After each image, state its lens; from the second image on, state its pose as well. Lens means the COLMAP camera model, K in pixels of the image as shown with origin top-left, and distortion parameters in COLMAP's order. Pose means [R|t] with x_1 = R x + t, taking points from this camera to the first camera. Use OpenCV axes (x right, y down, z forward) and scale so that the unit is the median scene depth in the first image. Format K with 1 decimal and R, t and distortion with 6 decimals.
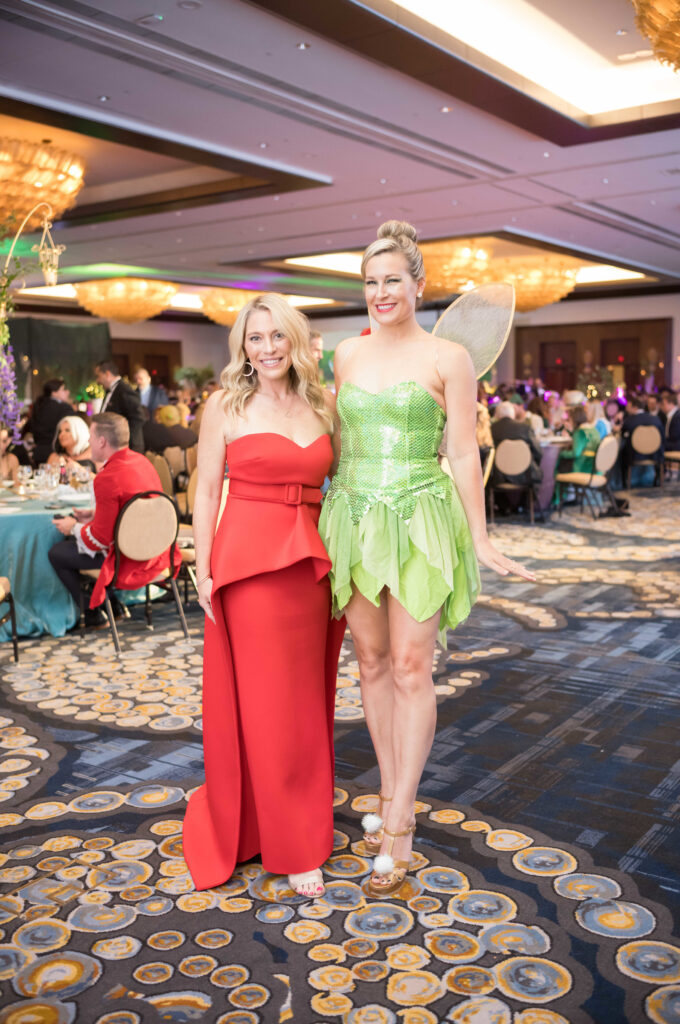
lens RADIAL K [[1031.0, 0, 340.0], [0, 1031.0, 512.0], [0, 0, 1]] dist [0.009461, 0.007135]
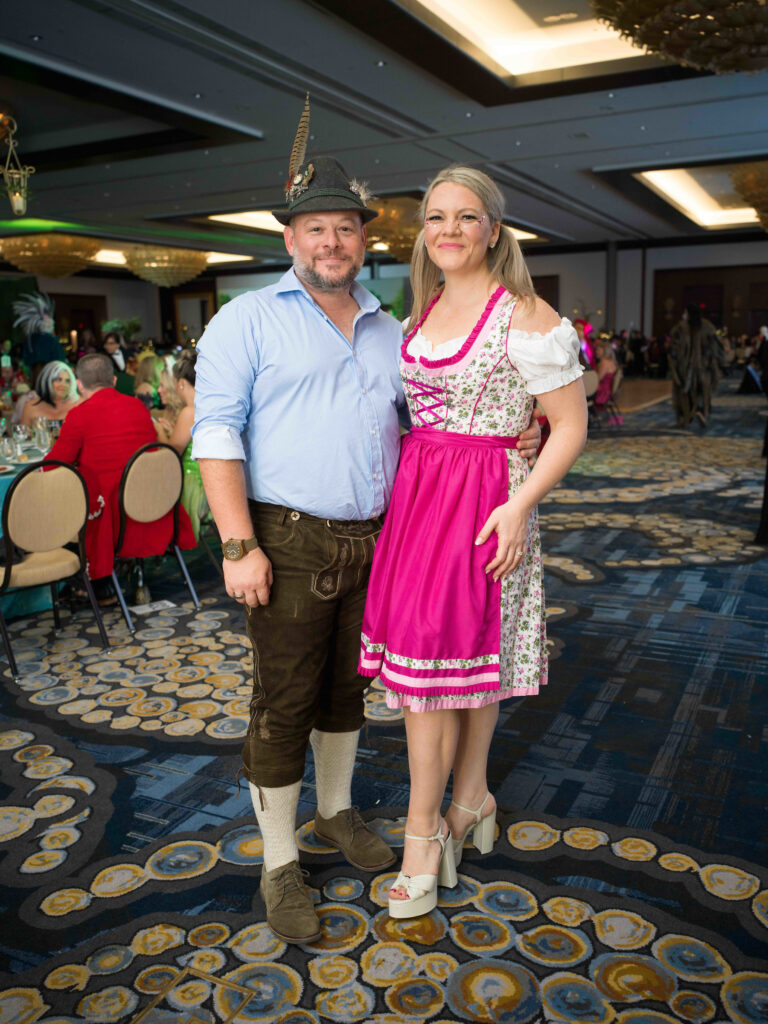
lens RADIAL K [[916.7, 0, 384.0], [0, 916.7, 512.0], [0, 0, 1]] dist [-0.008964, -0.000112]
pose [[0.989111, -0.031236, 0.143817, -0.131052], [0.021930, 0.997589, 0.065845, -0.014158], [-0.145527, -0.061974, 0.987411, 0.238763]]
